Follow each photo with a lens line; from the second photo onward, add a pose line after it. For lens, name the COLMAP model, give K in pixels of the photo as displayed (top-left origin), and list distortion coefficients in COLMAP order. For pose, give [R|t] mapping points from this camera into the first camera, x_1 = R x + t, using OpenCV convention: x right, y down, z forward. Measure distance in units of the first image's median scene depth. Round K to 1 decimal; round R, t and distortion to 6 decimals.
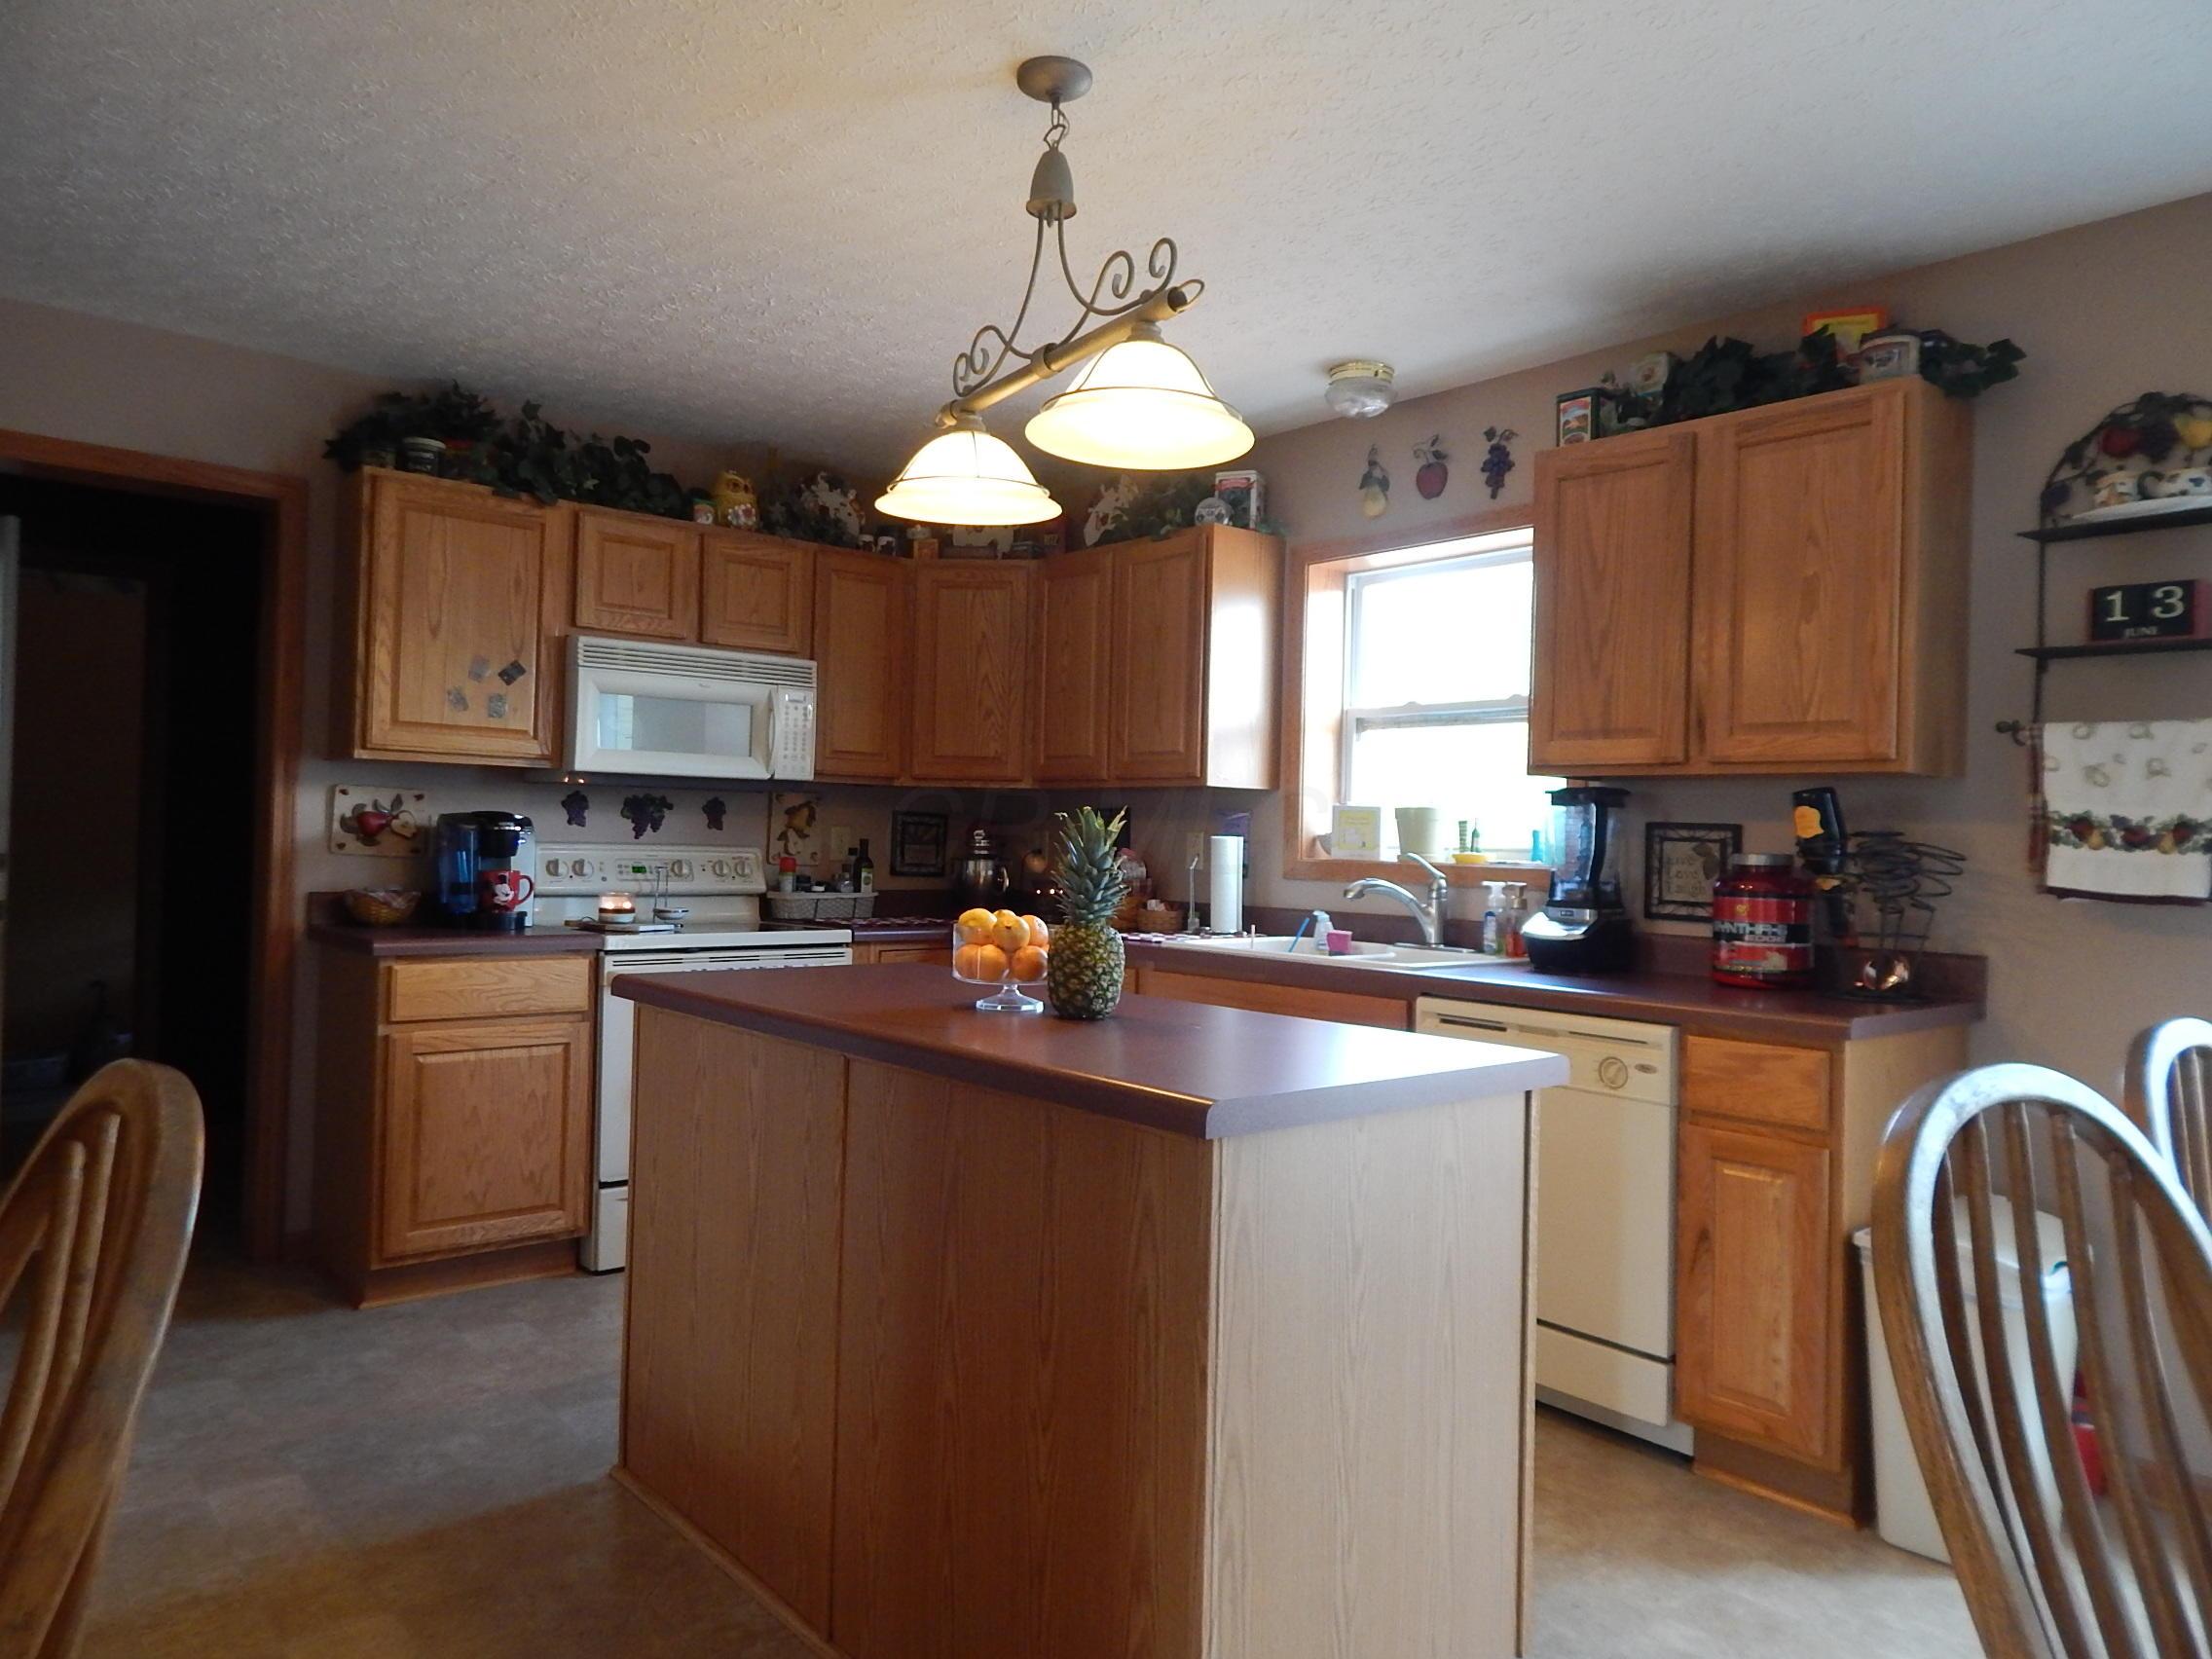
lens RADIAL K [[1451.9, 0, 1113.8], [0, 1451.9, 827.4], [0, 0, 1]] dist [0.008994, -0.007605]
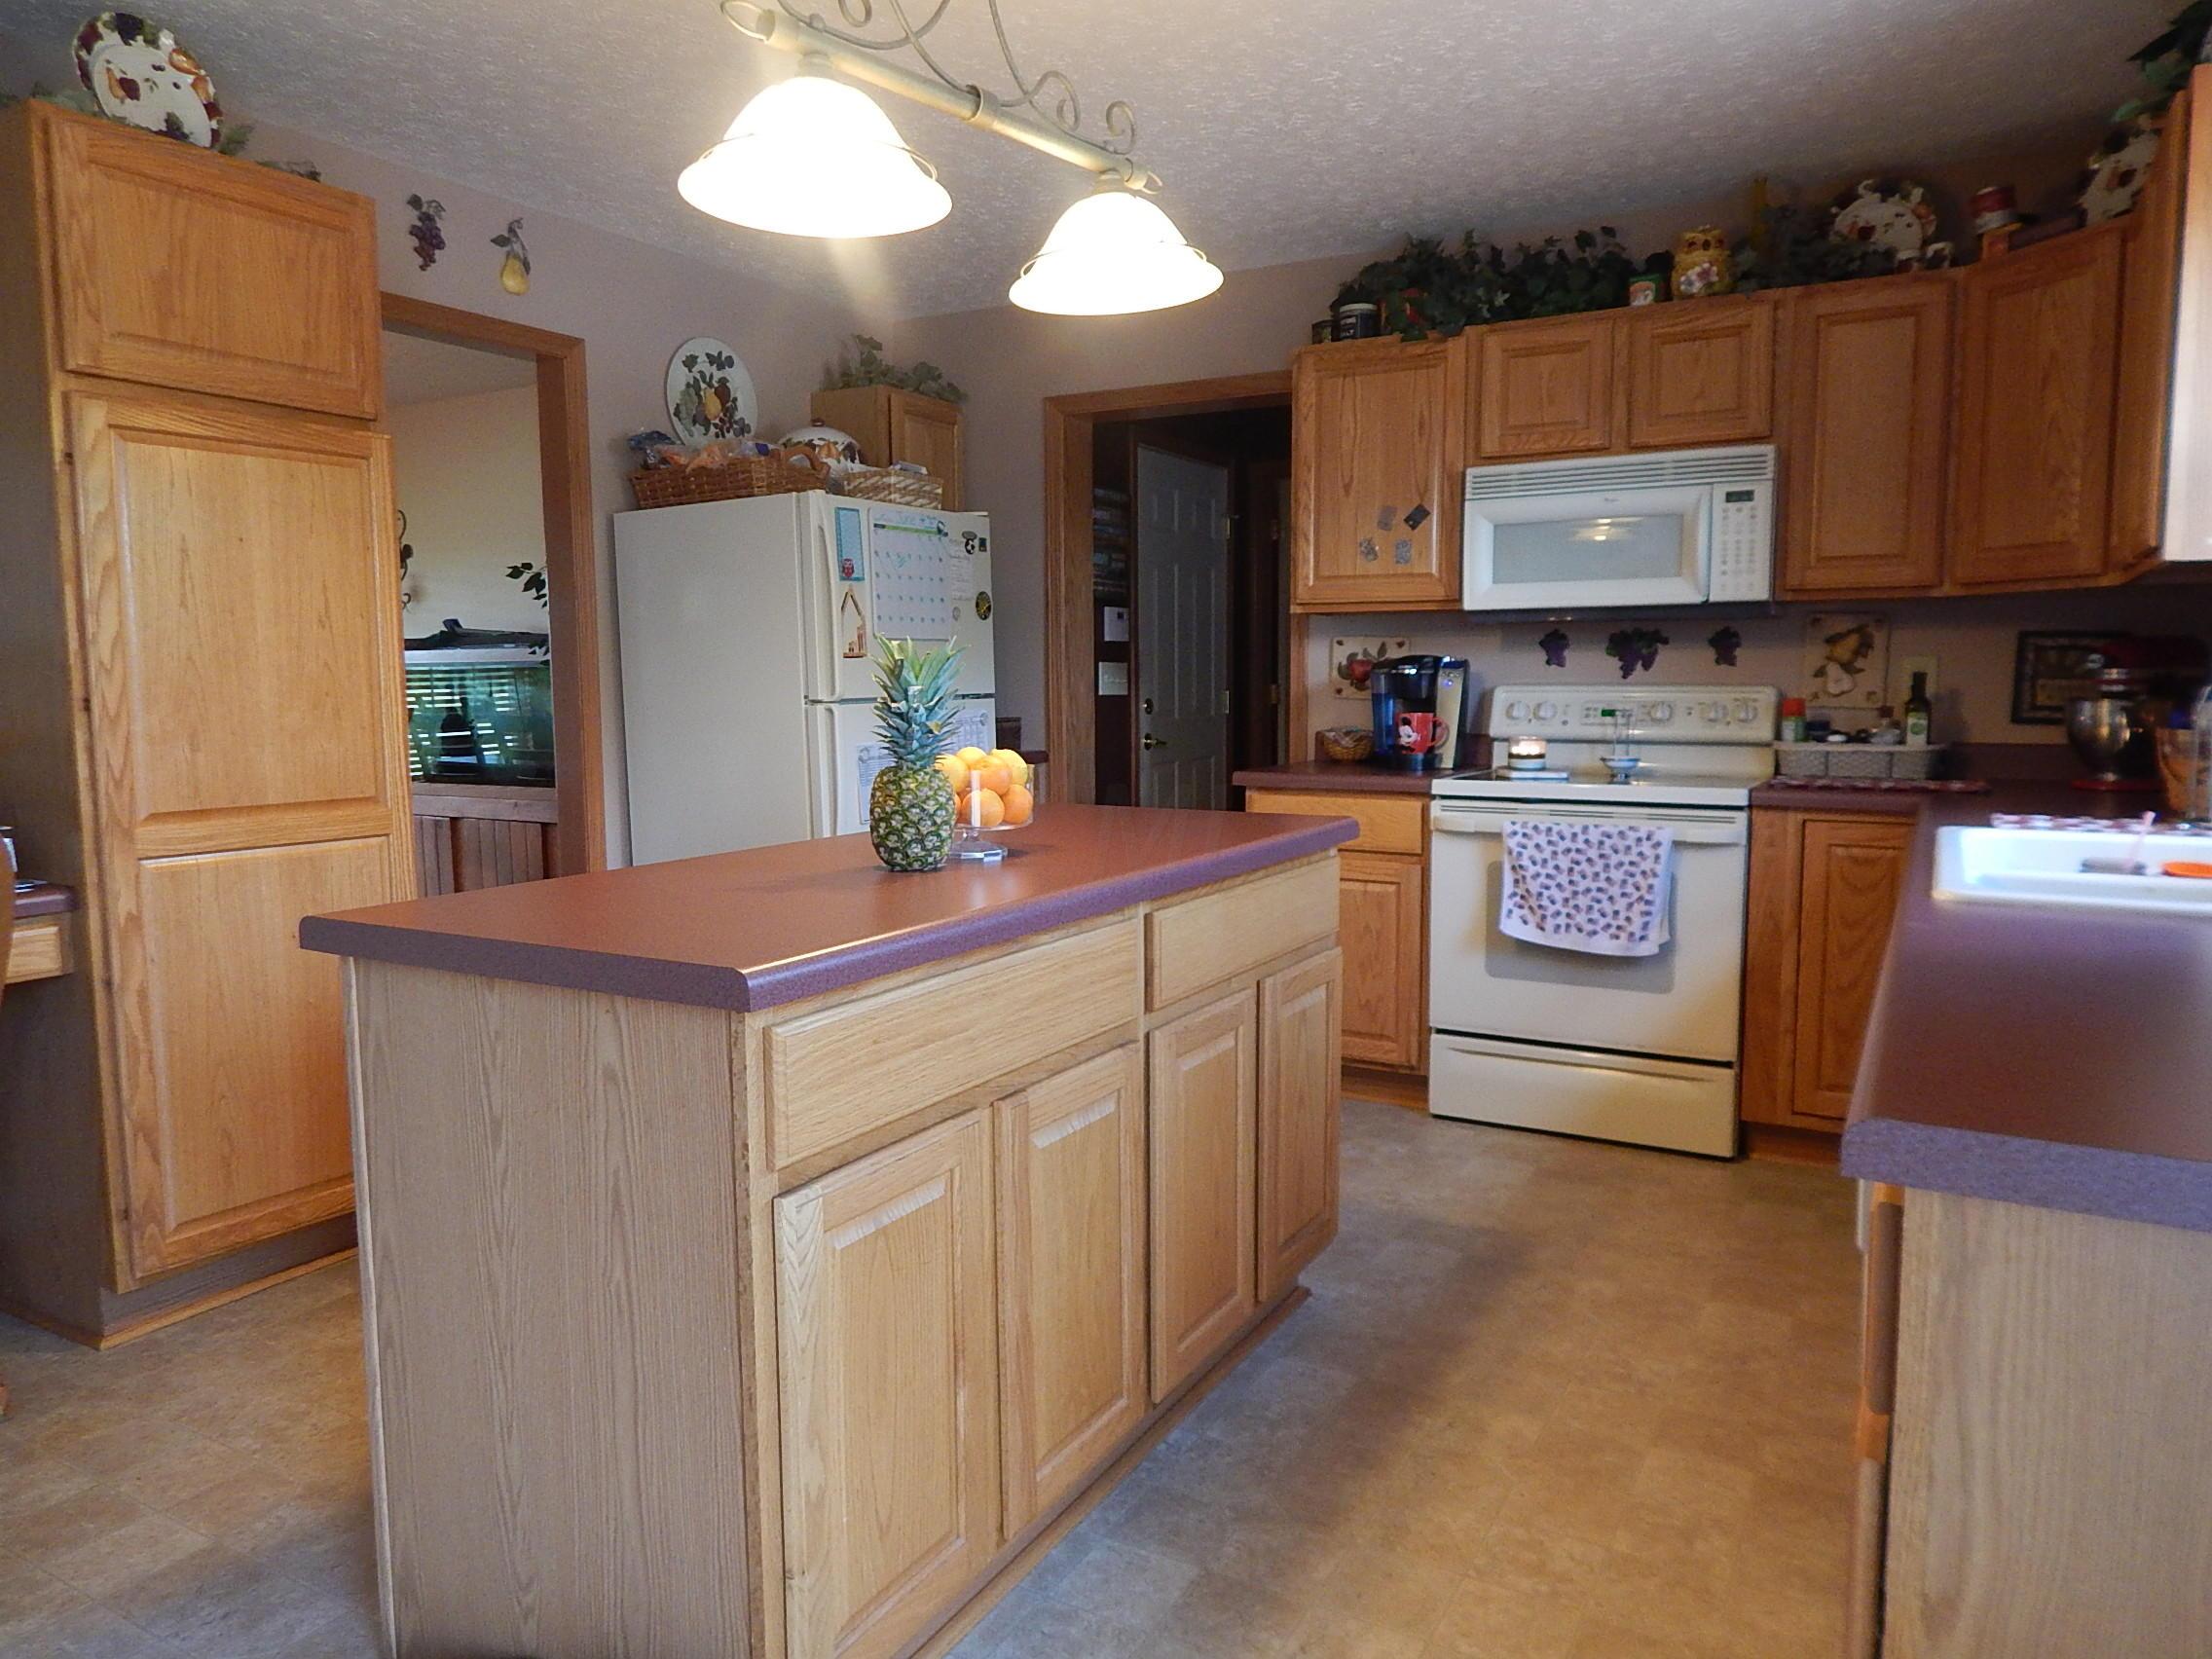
lens RADIAL K [[1451.9, 0, 1108.0], [0, 1451.9, 821.2], [0, 0, 1]] dist [0.008994, -0.007605]
pose [[0.343775, 0.070093, -0.936432, 0.438381], [0.021235, 0.996375, 0.082376, 0.015538], [0.938812, -0.048204, 0.341041, 0.410255]]
